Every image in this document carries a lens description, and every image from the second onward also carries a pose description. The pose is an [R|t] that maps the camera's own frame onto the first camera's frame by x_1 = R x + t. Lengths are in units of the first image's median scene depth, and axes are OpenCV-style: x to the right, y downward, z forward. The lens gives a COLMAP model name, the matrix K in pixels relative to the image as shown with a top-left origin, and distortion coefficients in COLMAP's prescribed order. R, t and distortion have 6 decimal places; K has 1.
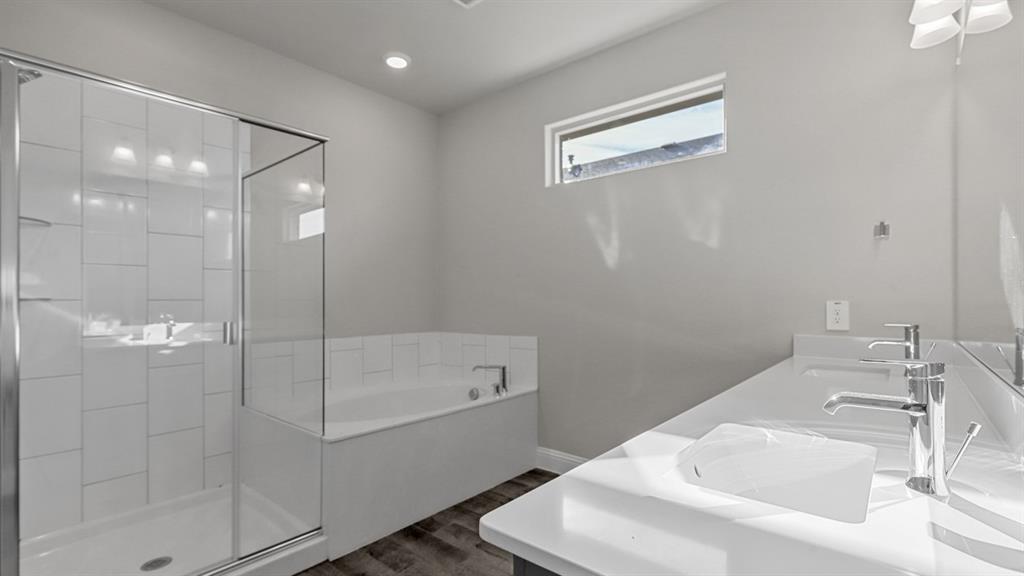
lens RADIAL K [[465.8, 0, 514.3], [0, 465.8, 300.3], [0, 0, 1]] dist [0.002303, 0.000065]
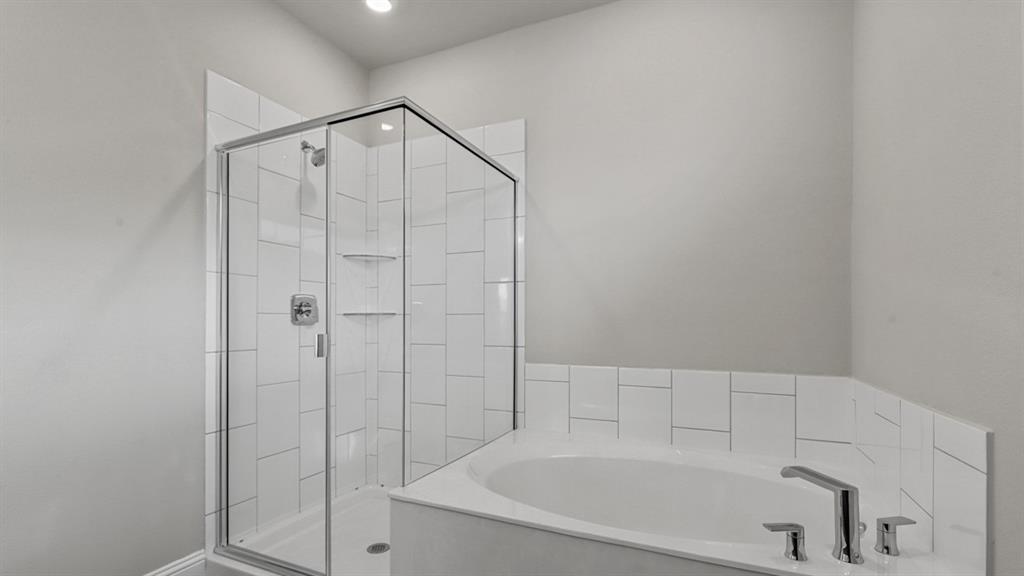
lens RADIAL K [[462.1, 0, 513.4], [0, 462.1, 309.8], [0, 0, 1]] dist [0.001606, 0.000385]
pose [[0.257447, -0.029172, -0.965852, 0.252729], [-0.003476, 0.999510, -0.031116, 0.017268], [0.966286, 0.011368, 0.257220, 0.662363]]
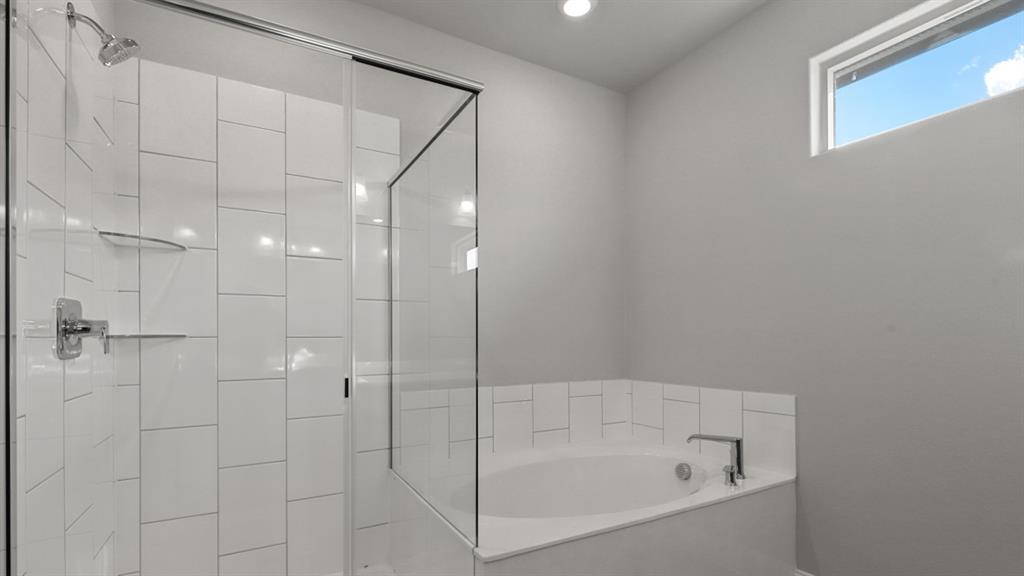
lens RADIAL K [[466.5, 0, 513.3], [0, 466.5, 322.5], [0, 0, 1]] dist [-0.001567, -0.000882]
pose [[0.939095, -0.009578, -0.343525, -0.092746], [-0.000729, 0.999554, -0.029863, -0.001814], [0.343657, 0.028295, 0.938669, 0.273962]]
